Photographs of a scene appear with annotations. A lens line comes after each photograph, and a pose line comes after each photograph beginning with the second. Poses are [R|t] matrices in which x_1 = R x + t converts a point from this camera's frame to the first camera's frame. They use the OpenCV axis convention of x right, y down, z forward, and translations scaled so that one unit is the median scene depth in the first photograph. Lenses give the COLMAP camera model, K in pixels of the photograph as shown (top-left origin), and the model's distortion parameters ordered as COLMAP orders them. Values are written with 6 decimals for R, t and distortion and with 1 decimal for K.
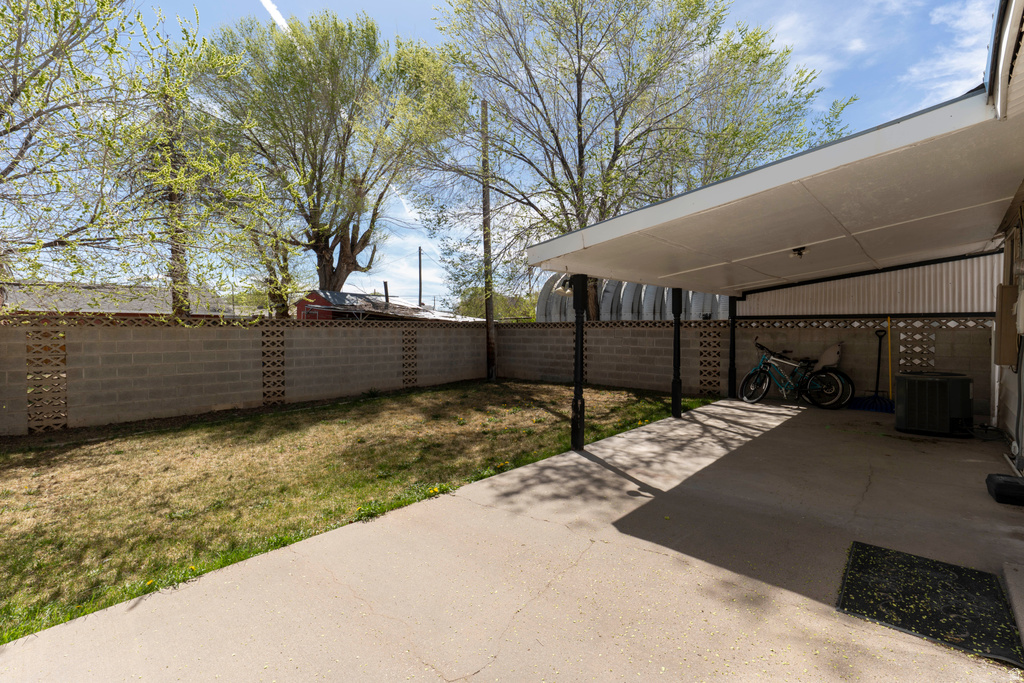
lens RADIAL K [[458.8, 0, 506.9], [0, 458.8, 335.6], [0, 0, 1]] dist [-0.000936, -0.000324]
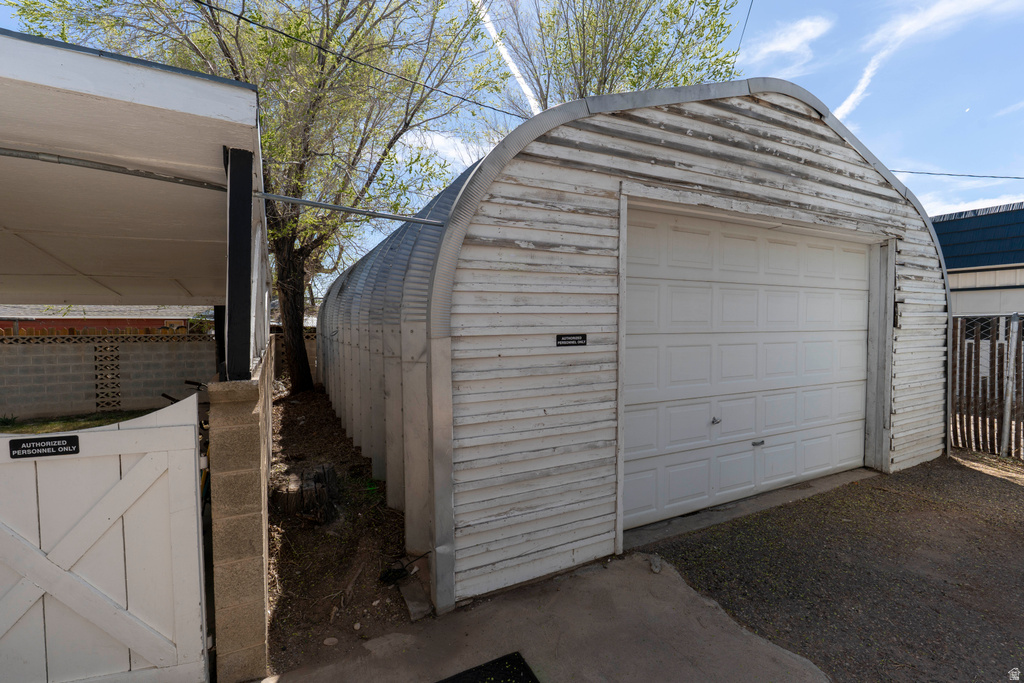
lens RADIAL K [[458.8, 0, 512.8], [0, 458.8, 337.3], [0, 0, 1]] dist [-0.000936, -0.000324]
pose [[0.951937, 0.004096, -0.306266, 0.819810], [0.000028, 0.999909, 0.013461, -0.040741], [0.306293, -0.012822, 0.951851, 0.427065]]
